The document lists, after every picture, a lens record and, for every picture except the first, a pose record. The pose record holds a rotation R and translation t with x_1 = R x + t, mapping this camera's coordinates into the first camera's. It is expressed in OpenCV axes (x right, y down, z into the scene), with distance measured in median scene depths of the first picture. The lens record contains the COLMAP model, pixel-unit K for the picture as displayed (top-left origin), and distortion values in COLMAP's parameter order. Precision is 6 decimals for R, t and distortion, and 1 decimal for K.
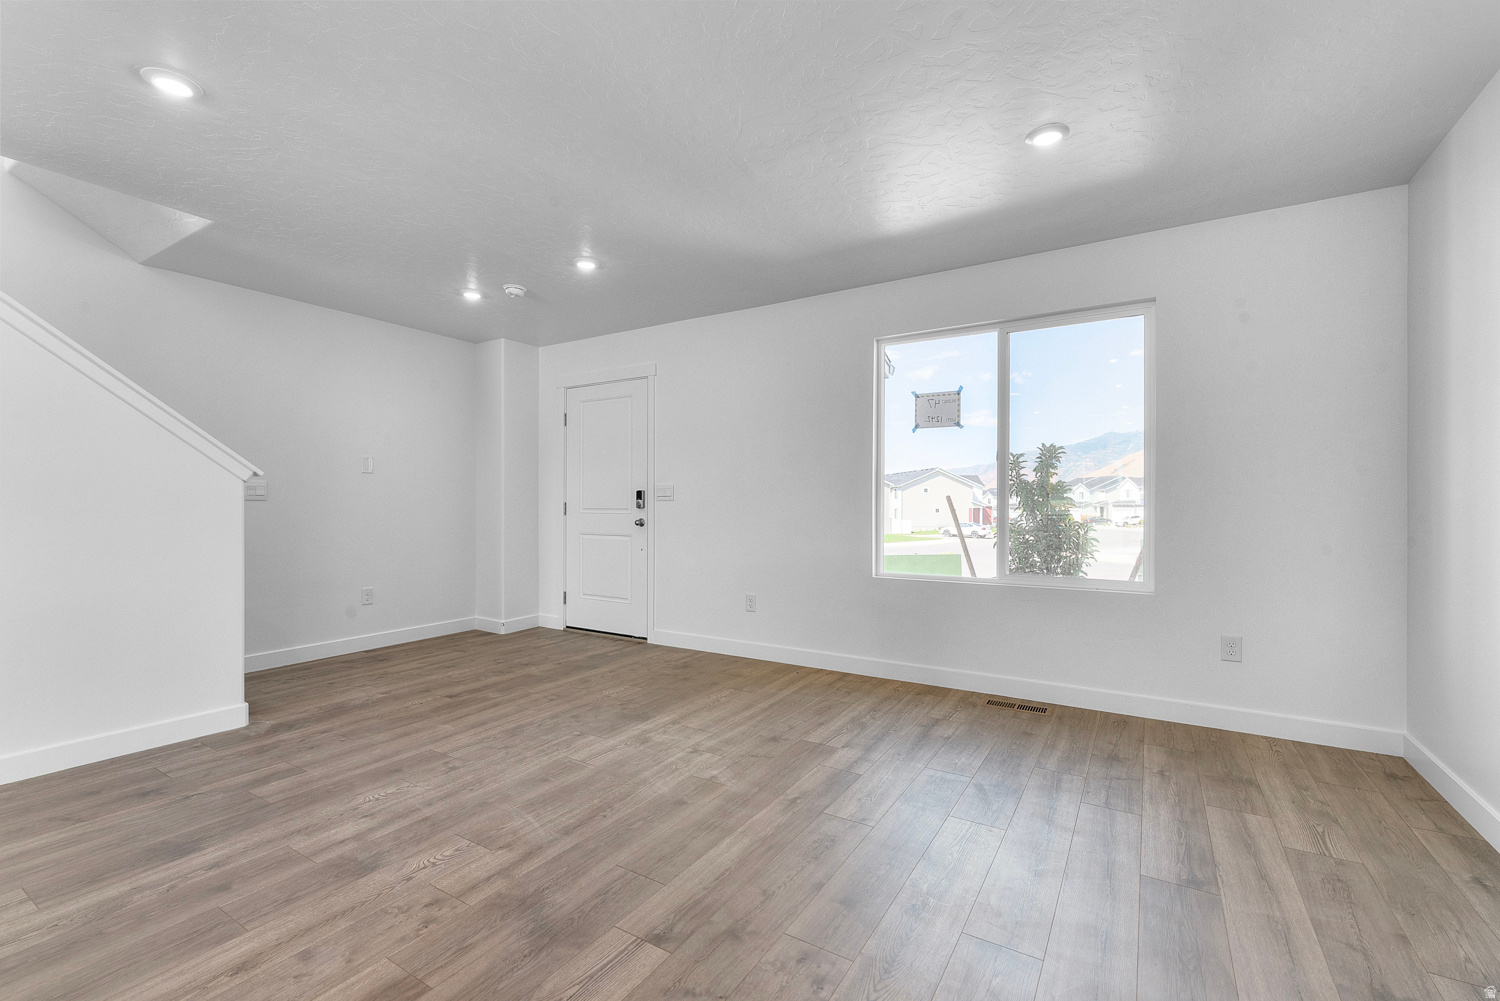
lens RADIAL K [[649.7, 0, 745.0], [0, 649.7, 503.0], [0, 0, 1]] dist [0.000488, -0.000197]
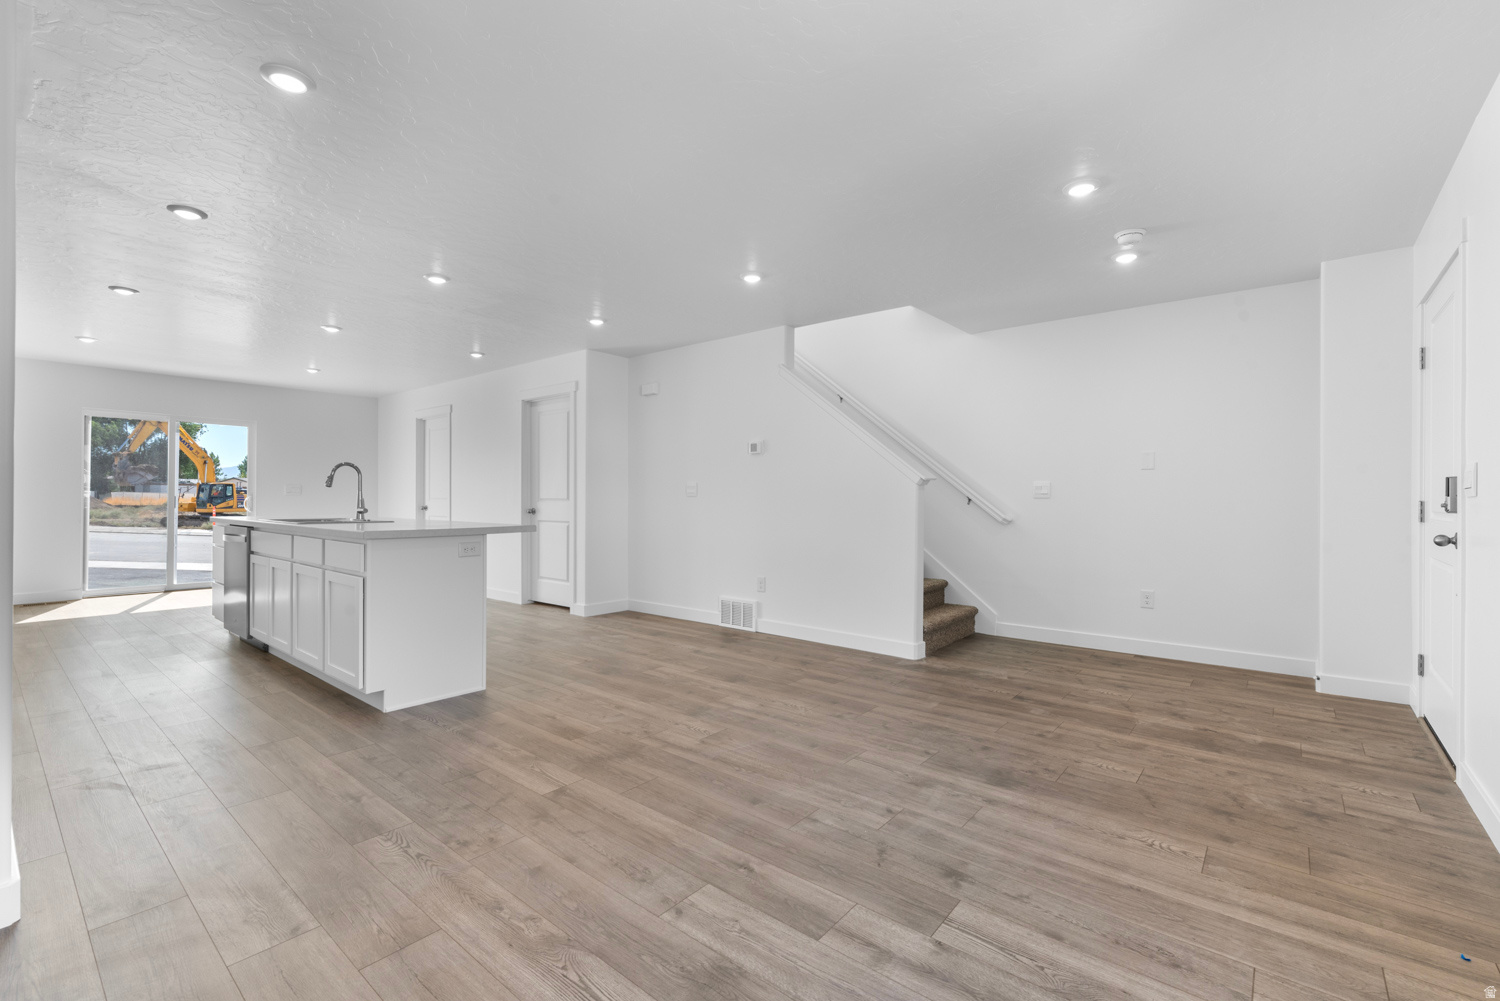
lens RADIAL K [[649.7, 0, 745.0], [0, 649.7, 503.0], [0, 0, 1]] dist [0.000488, -0.000197]
pose [[-0.142911, 0.004542, -0.989725, 0.685307], [-0.004449, 0.999976, 0.005232, 0.002801], [0.989725, 0.005151, -0.142888, 0.878234]]
